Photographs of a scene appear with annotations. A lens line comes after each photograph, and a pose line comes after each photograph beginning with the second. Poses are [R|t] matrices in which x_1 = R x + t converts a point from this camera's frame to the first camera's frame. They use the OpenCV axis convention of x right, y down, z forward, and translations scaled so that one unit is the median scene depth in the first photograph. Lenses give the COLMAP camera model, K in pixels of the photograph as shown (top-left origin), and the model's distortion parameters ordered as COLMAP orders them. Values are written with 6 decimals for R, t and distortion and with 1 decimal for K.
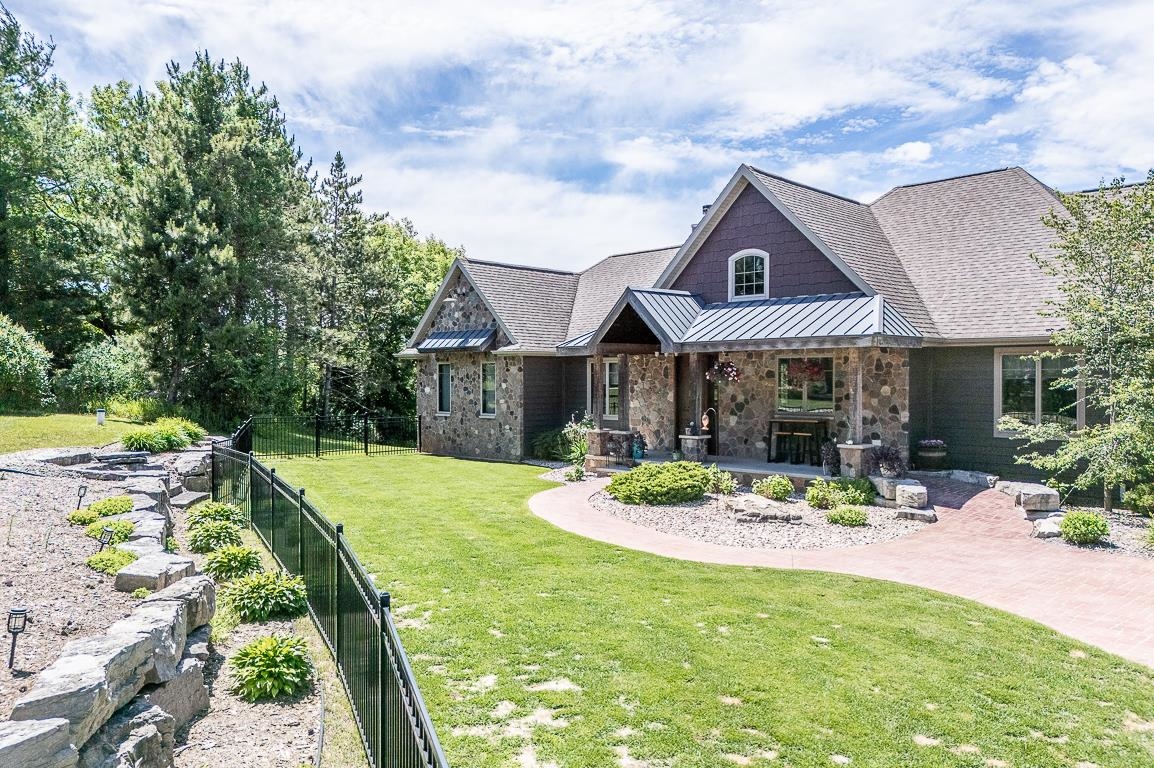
lens RADIAL K [[860.9, 0, 558.7], [0, 860.9, 396.3], [0, 0, 1]] dist [0.054848, -0.042806]
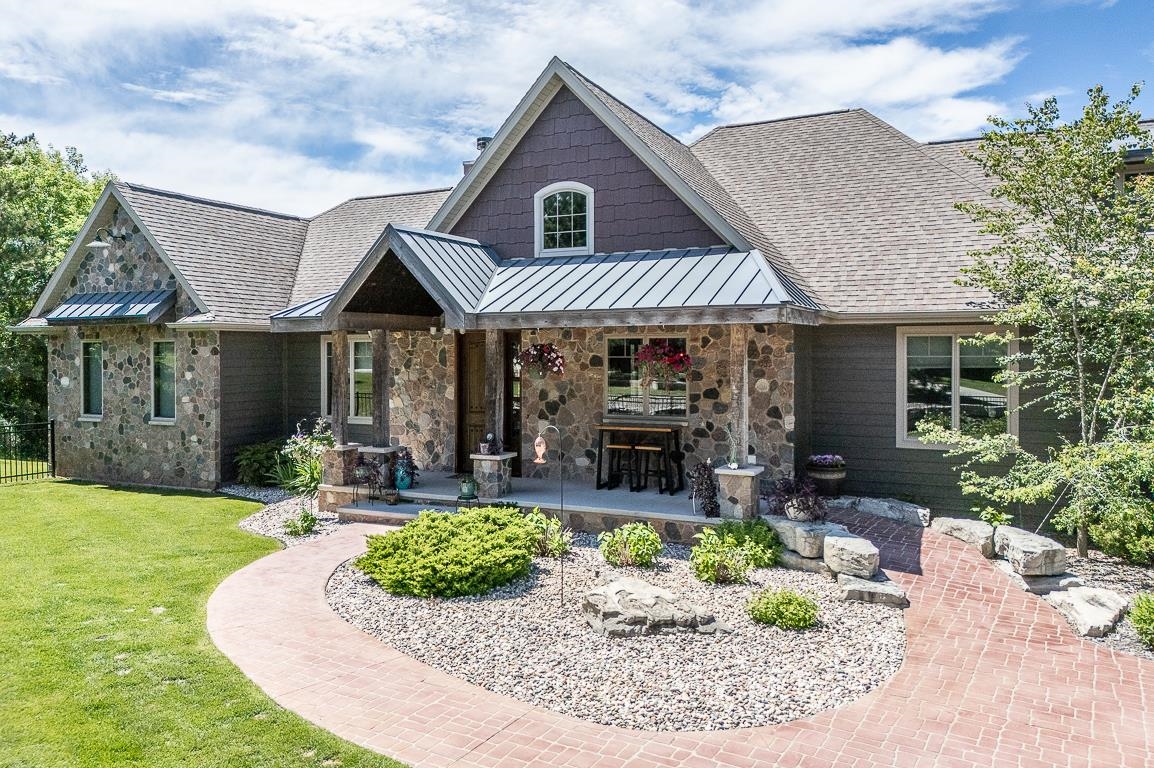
lens RADIAL K [[860.9, 0, 585.1], [0, 860.9, 361.6], [0, 0, 1]] dist [0.054848, -0.042806]
pose [[0.945759, -0.003343, 0.324853, 0.009523], [0.007287, 0.999914, -0.010925, -0.017445], [-0.324788, 0.012700, 0.945702, 0.341053]]
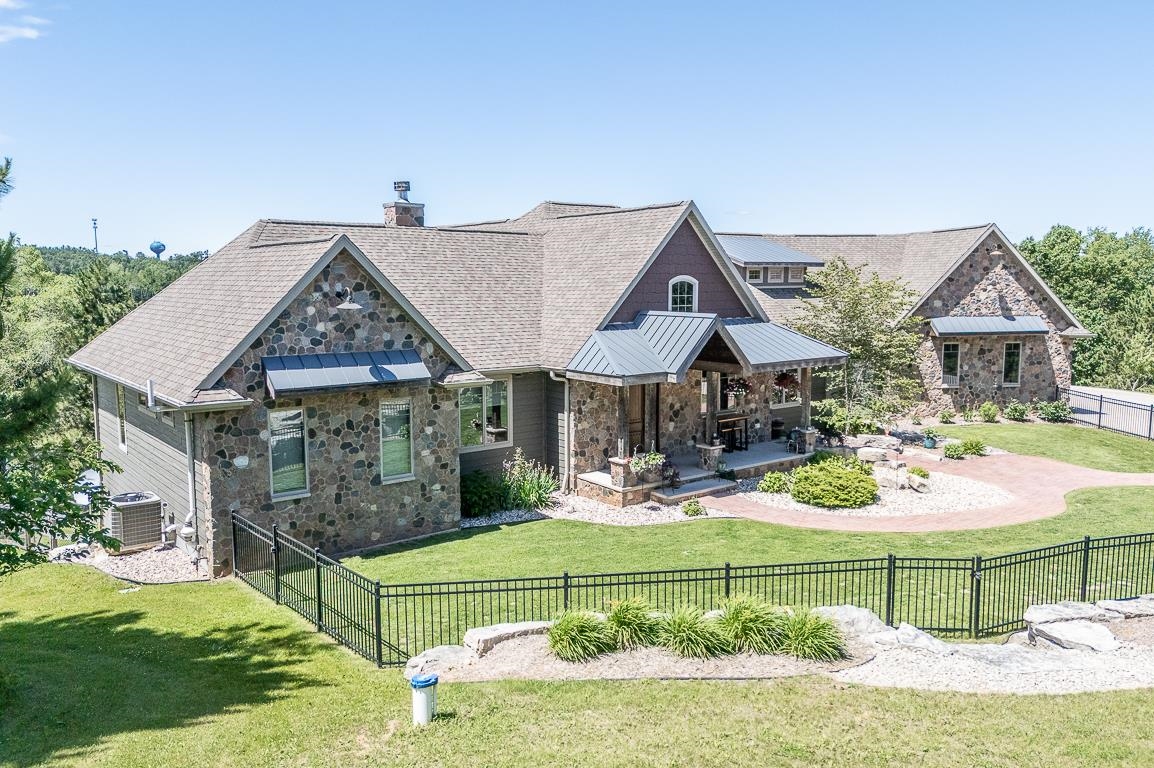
lens RADIAL K [[860.9, 0, 590.3], [0, 860.9, 380.1], [0, 0, 1]] dist [0.054848, -0.042806]
pose [[0.112222, -0.106541, 0.987955, -0.939712], [0.025745, 0.994213, 0.104292, -0.156192], [-0.993350, 0.013731, 0.114316, 1.004336]]
